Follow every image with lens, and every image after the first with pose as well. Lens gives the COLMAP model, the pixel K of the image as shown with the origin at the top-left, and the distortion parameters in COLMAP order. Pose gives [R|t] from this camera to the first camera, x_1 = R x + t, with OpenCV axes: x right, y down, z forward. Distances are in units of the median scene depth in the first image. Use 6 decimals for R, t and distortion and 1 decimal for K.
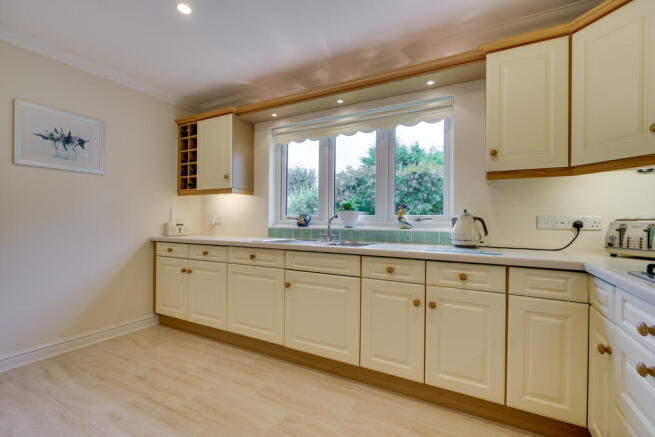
lens RADIAL K [[301.2, 0, 327.5], [0, 301.2, 218.5], [0, 0, 1]] dist [-0.000824, -0.000011]
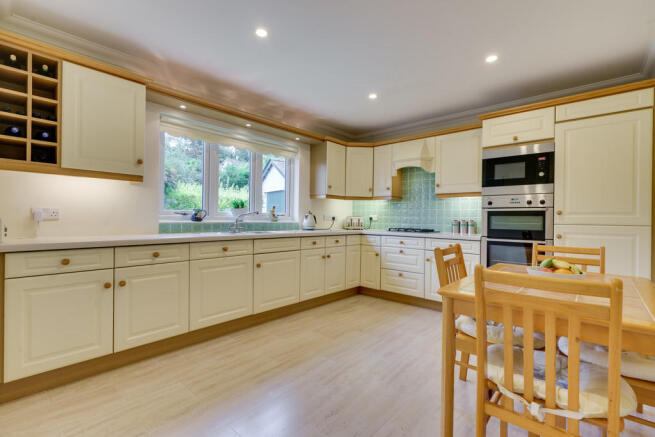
lens RADIAL K [[295.8, 0, 327.5], [0, 295.8, 218.5], [0, 0, 1]] dist [-0.000162, 0.000020]
pose [[0.225332, -0.008681, 0.974243, -1.326834], [-0.021076, 0.999683, 0.013782, -0.008291], [-0.974054, -0.023639, 0.225077, 0.426270]]
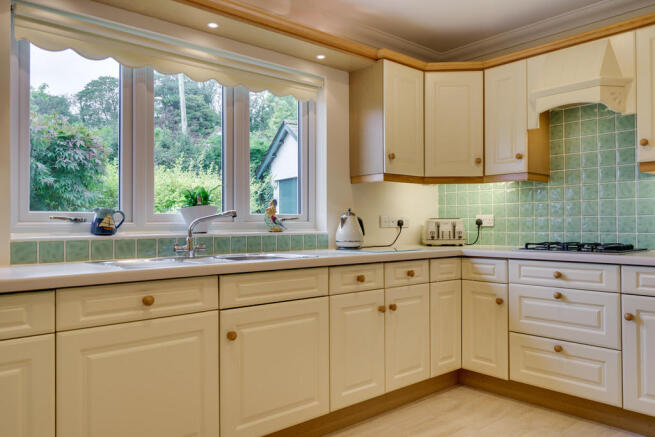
lens RADIAL K [[483.1, 0, 327.5], [0, 483.1, 218.5], [0, 0, 1]] dist [0.009702, 0.001444]
pose [[0.339186, -0.003366, 0.940713, -0.930873], [-0.000971, 0.999992, 0.003928, -0.004299], [-0.940719, -0.002246, 0.339180, 0.525691]]
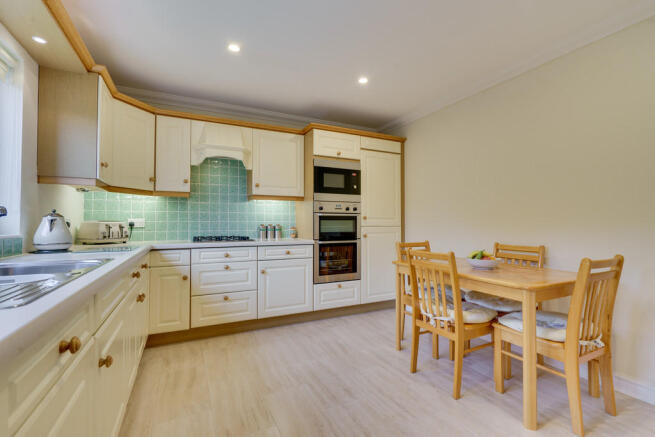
lens RADIAL K [[295.8, 0, 327.5], [0, 295.8, 218.5], [0, 0, 1]] dist [-0.000162, 0.000020]
pose [[-0.818617, 0.000123, 0.574340, -0.684373], [-0.013629, 0.999714, -0.019640, 0.002581], [-0.574178, -0.023905, -0.818381, 1.189903]]
